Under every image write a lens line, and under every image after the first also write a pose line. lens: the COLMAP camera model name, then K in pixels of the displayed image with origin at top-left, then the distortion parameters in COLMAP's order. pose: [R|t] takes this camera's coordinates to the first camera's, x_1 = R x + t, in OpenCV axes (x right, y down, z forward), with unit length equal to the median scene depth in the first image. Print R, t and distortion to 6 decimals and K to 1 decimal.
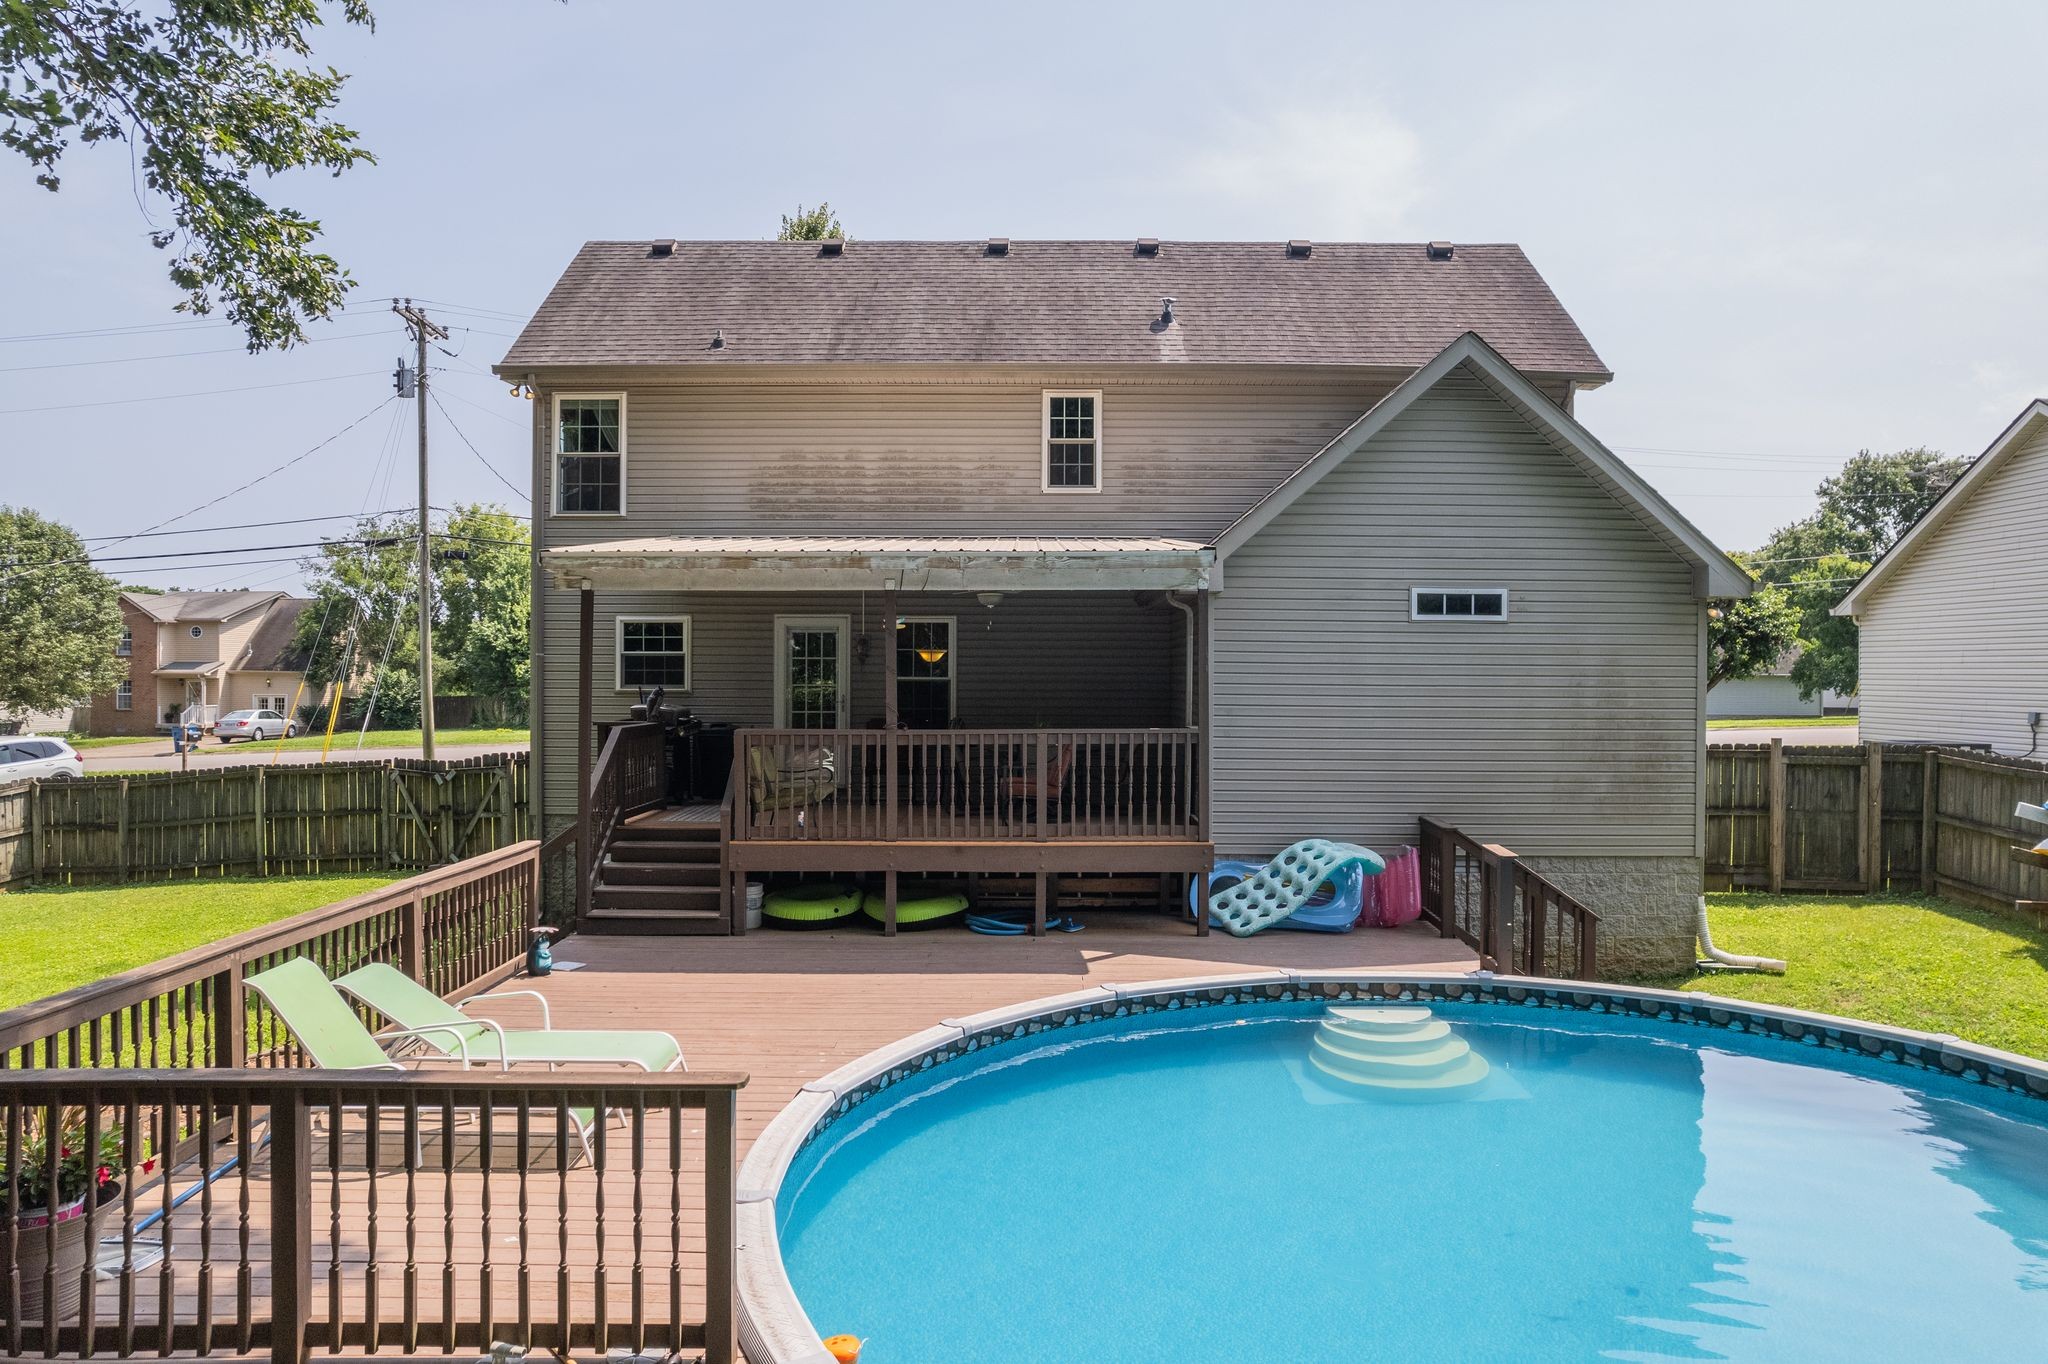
lens RADIAL K [[1317.1, 0, 1027.8], [0, 1317.1, 681.9], [0, 0, 1]] dist [-0.028549, 0.002704]
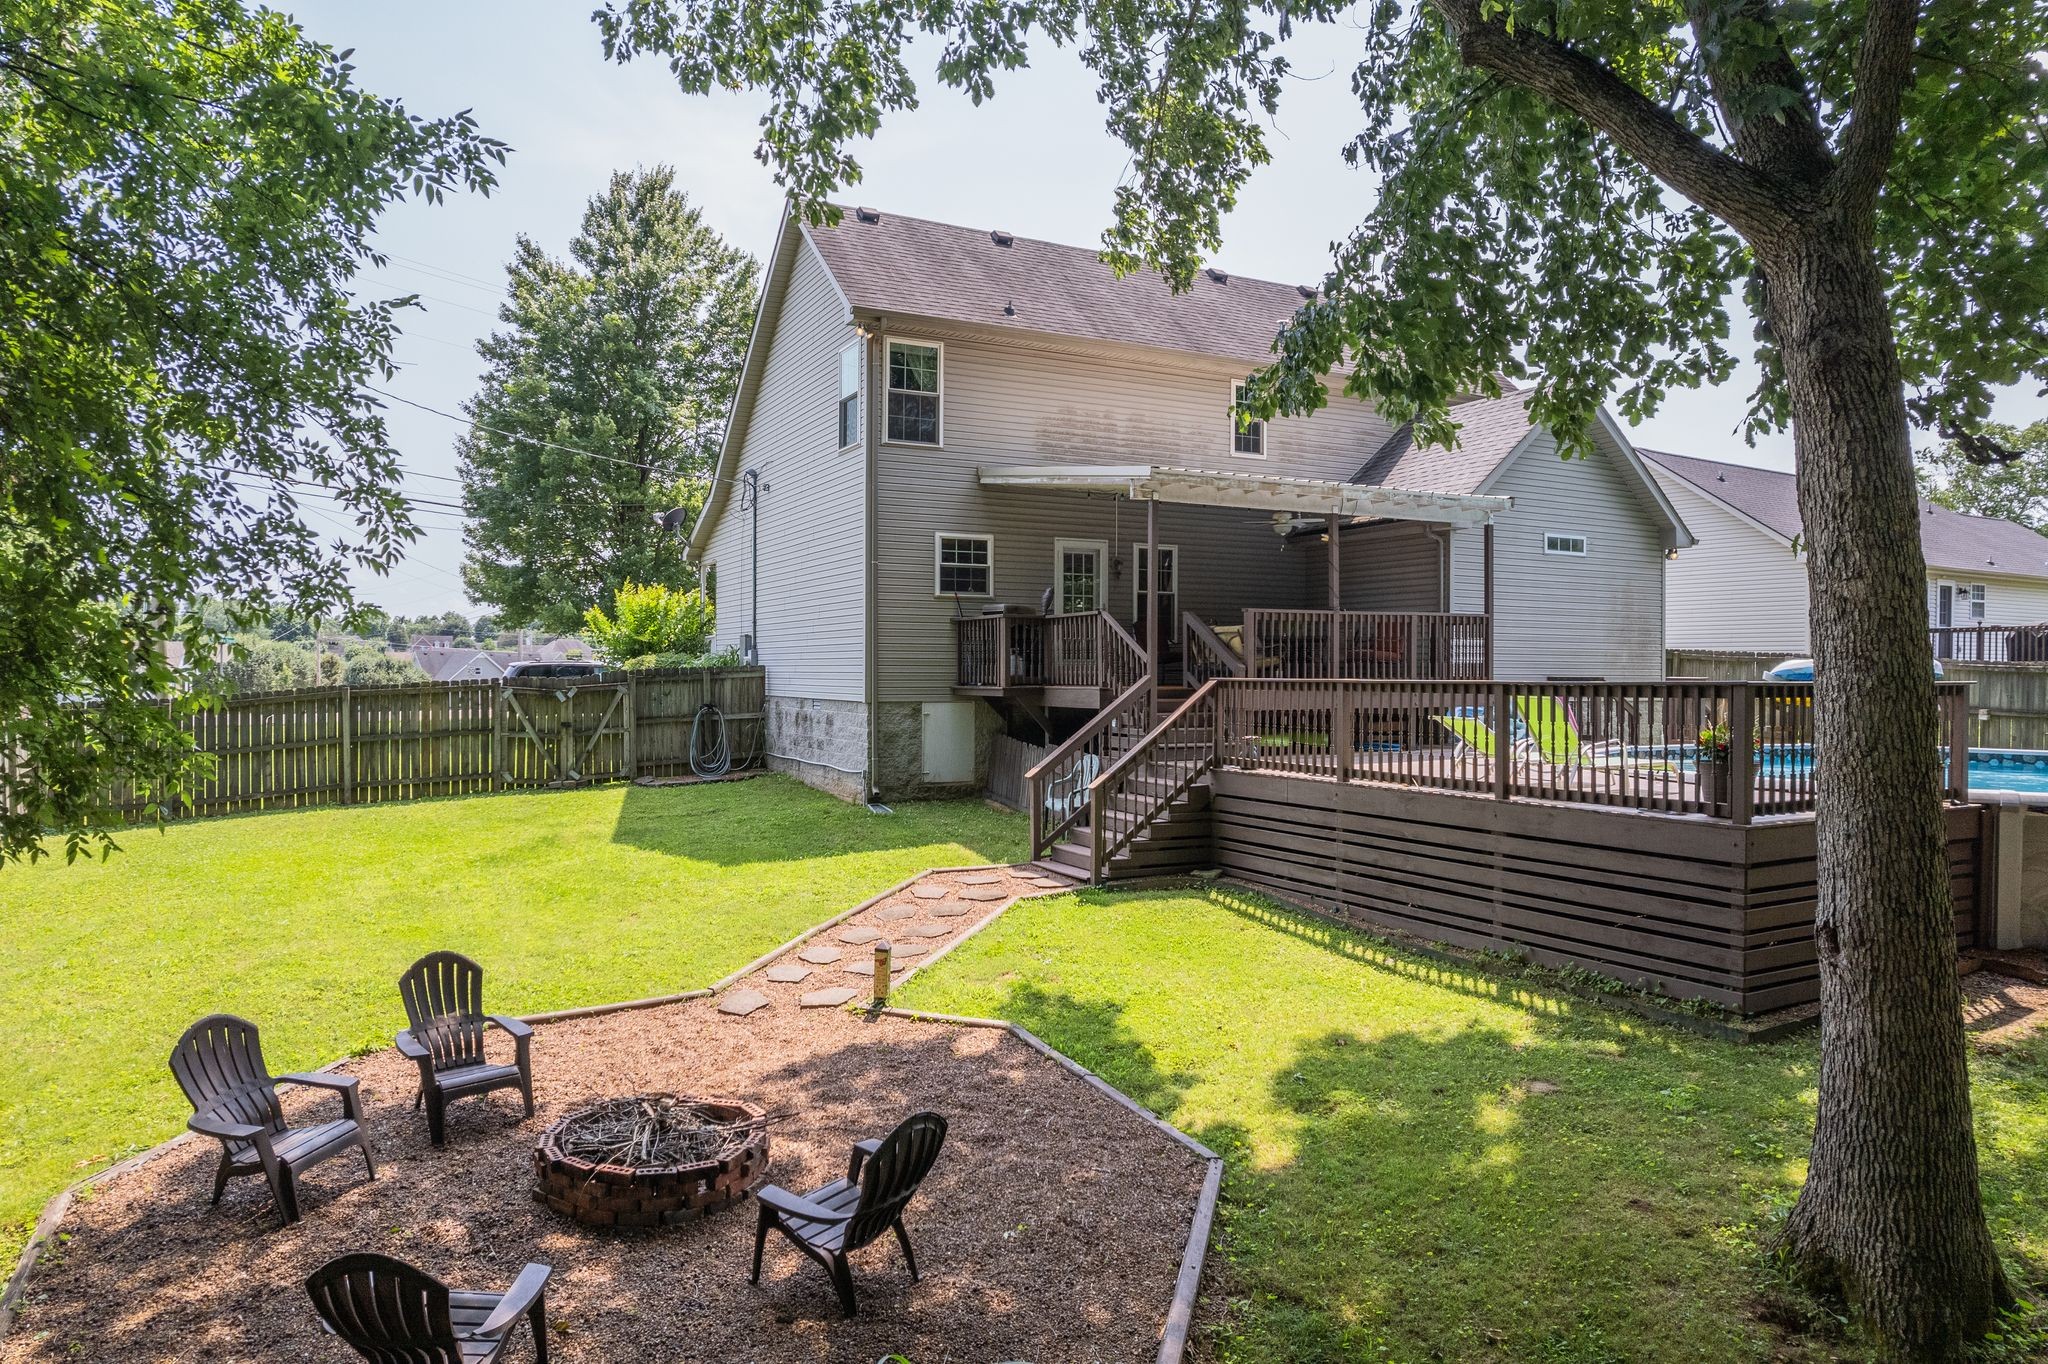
lens RADIAL K [[1317.1, 0, 1028.1], [0, 1317.1, 685.4], [0, 0, 1]] dist [-0.028549, 0.002704]
pose [[0.879043, -0.006137, 0.476703, -0.810878], [0.003696, 0.999975, 0.006059, 0.080745], [-0.476728, -0.003565, 0.879043, -0.075187]]
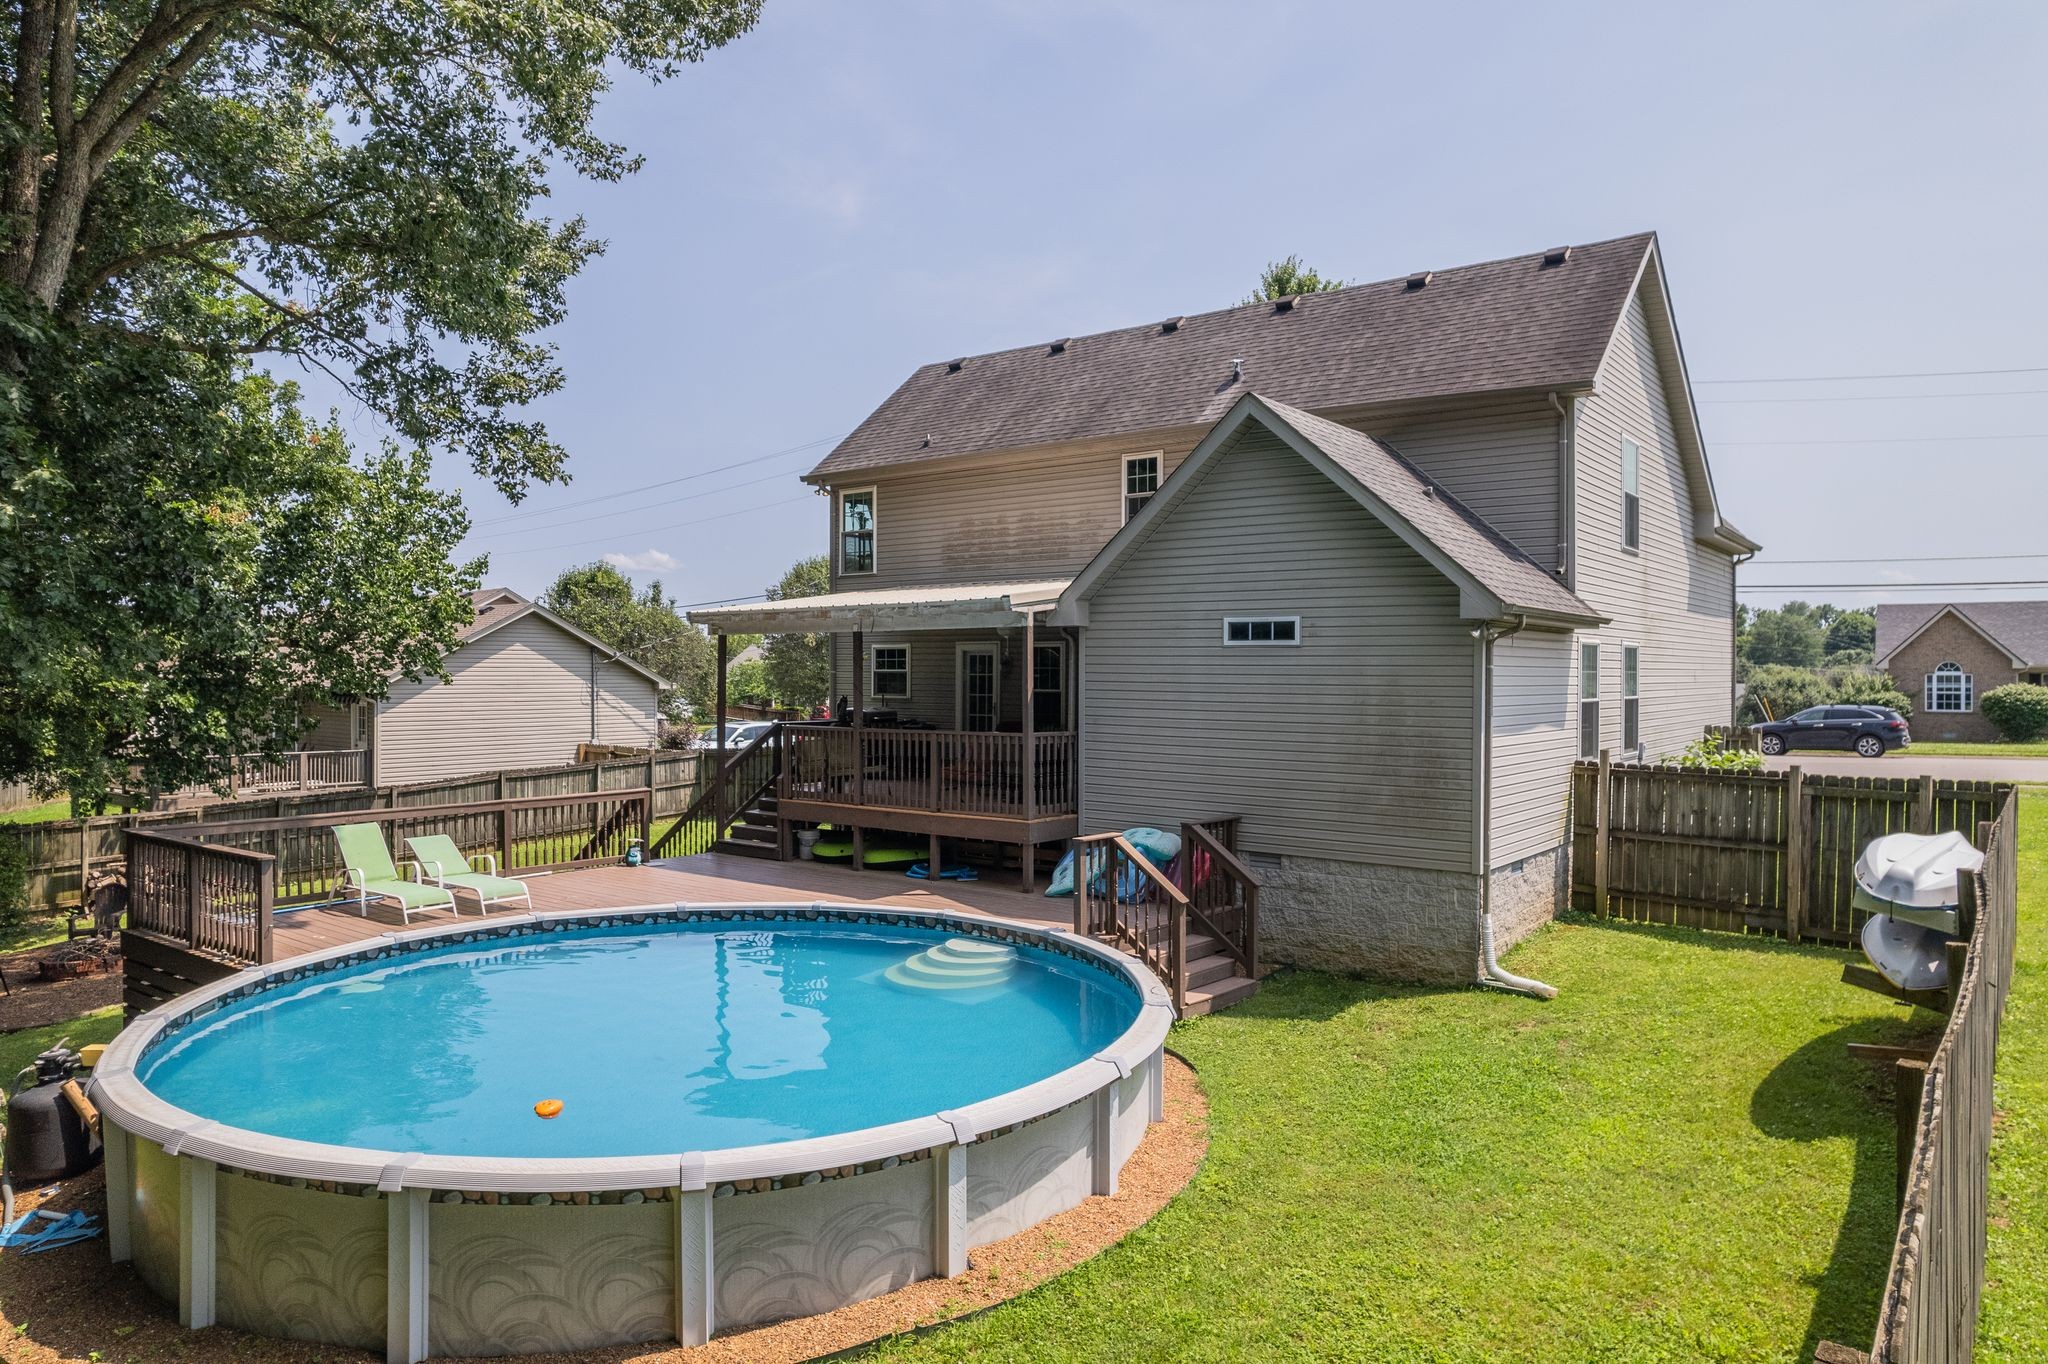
lens RADIAL K [[1317.1, 0, 1029.0], [0, 1317.1, 676.5], [0, 0, 1]] dist [-0.028549, 0.002704]
pose [[0.791392, 0.001240, -0.611308, 0.693324], [-0.003309, 0.999992, -0.002255, -0.013306], [0.611300, 0.003808, 0.791390, -0.017726]]
